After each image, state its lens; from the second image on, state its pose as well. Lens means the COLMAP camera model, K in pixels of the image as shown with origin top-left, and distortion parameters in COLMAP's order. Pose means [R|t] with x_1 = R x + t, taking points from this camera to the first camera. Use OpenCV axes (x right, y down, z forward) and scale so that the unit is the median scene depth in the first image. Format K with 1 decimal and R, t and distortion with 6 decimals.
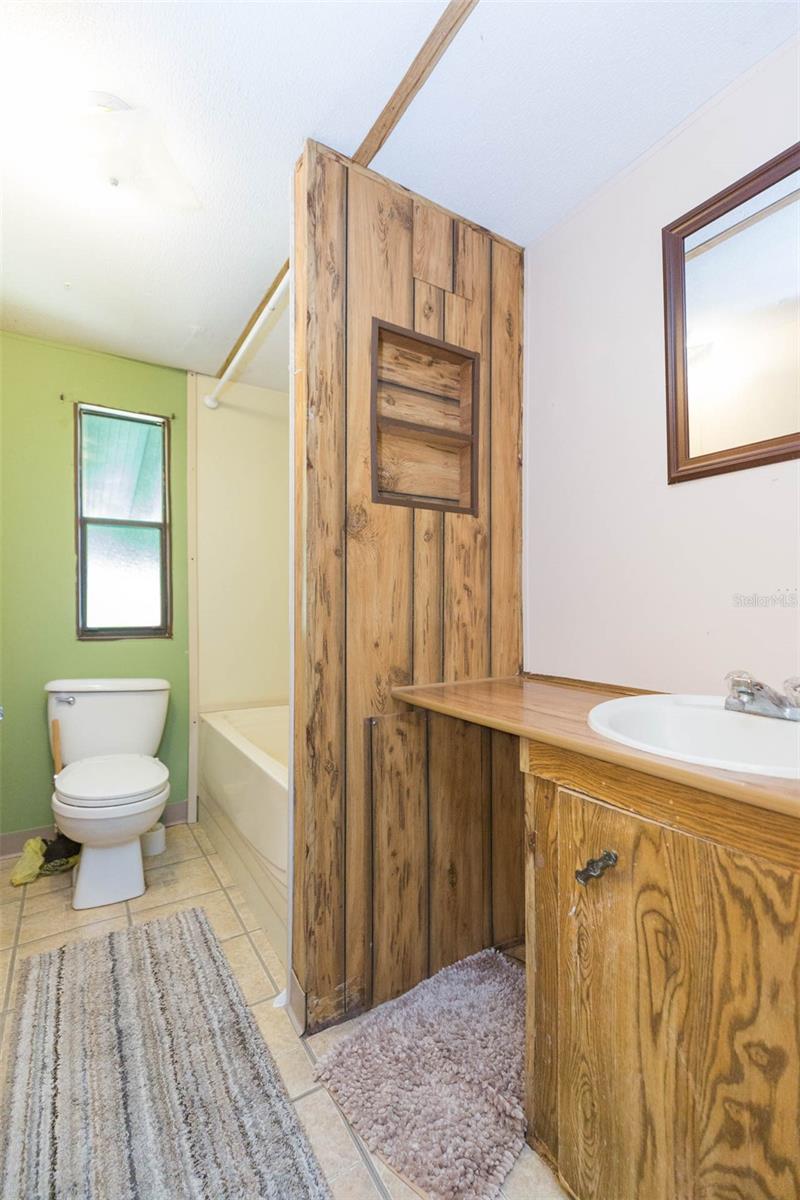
lens RADIAL K [[529.9, 0, 384.7], [0, 529.9, 602.7], [0, 0, 1]] dist [0.001800, 0.000065]
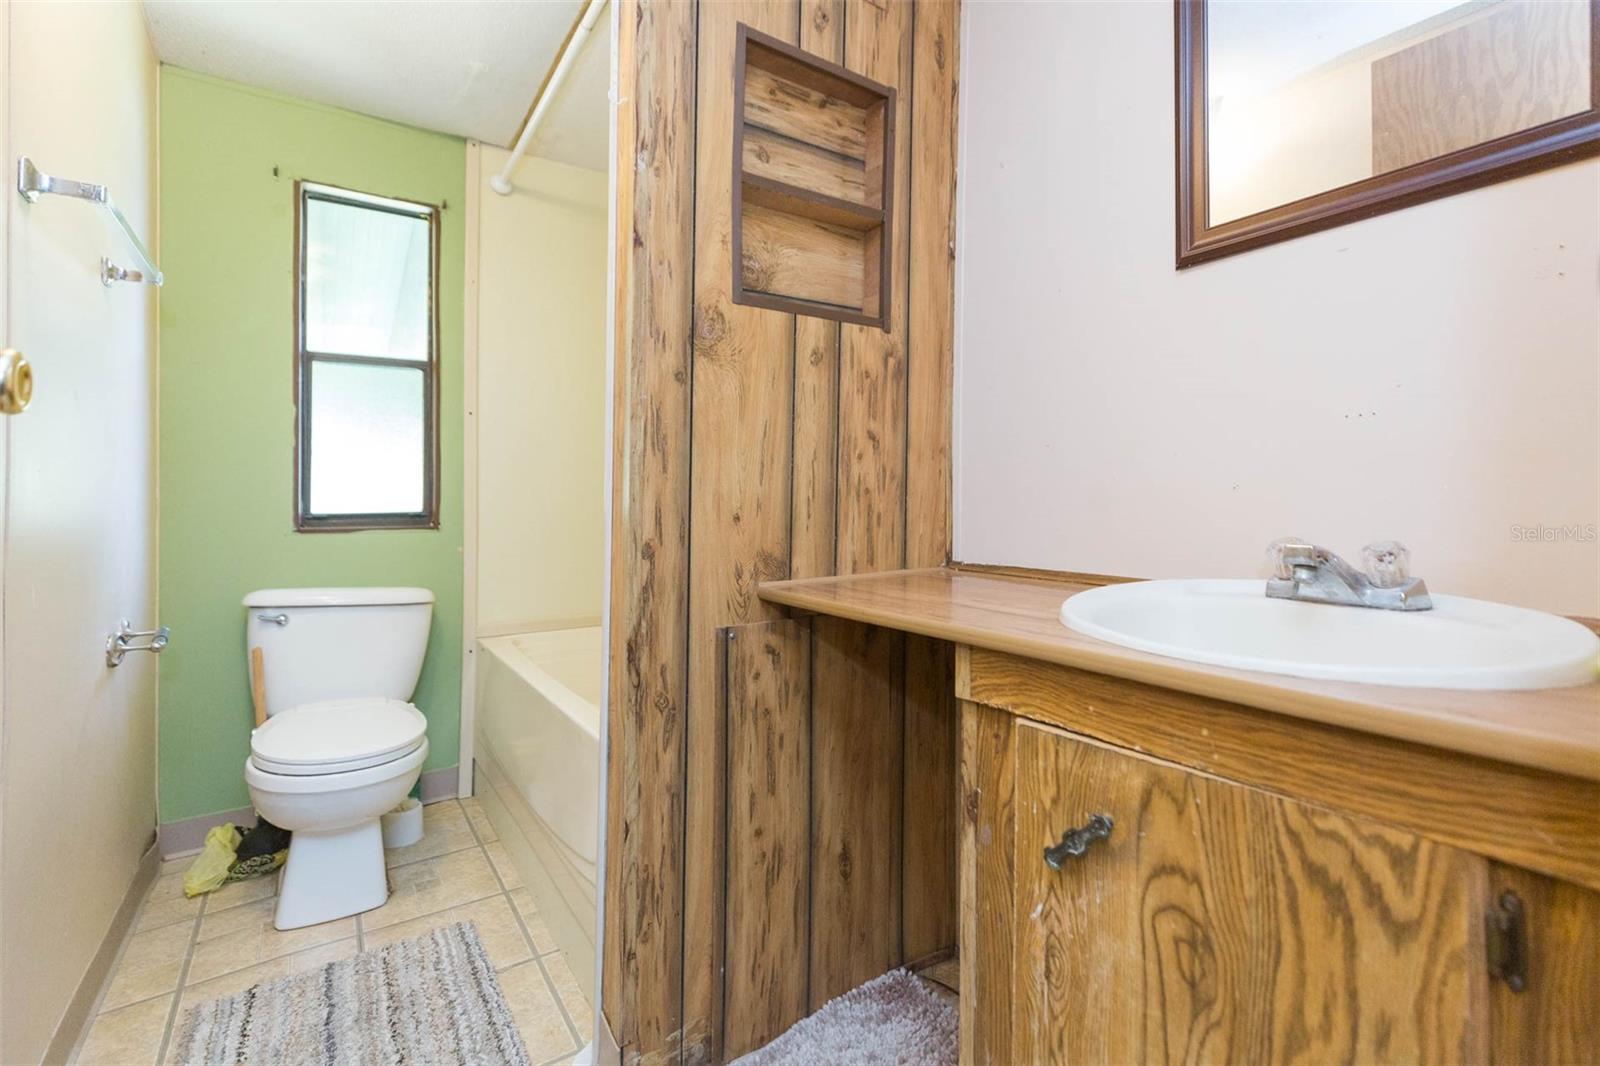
lens RADIAL K [[719.5, 0, 806.4], [0, 719.5, 495.0], [0, 0, 1]] dist [0.001220, -0.000041]
pose [[0.996899, 0.013835, 0.077465, 0.001290], [-0.013666, 0.999903, -0.002710, 0.051365], [-0.077495, 0.001643, 0.996991, 0.093067]]
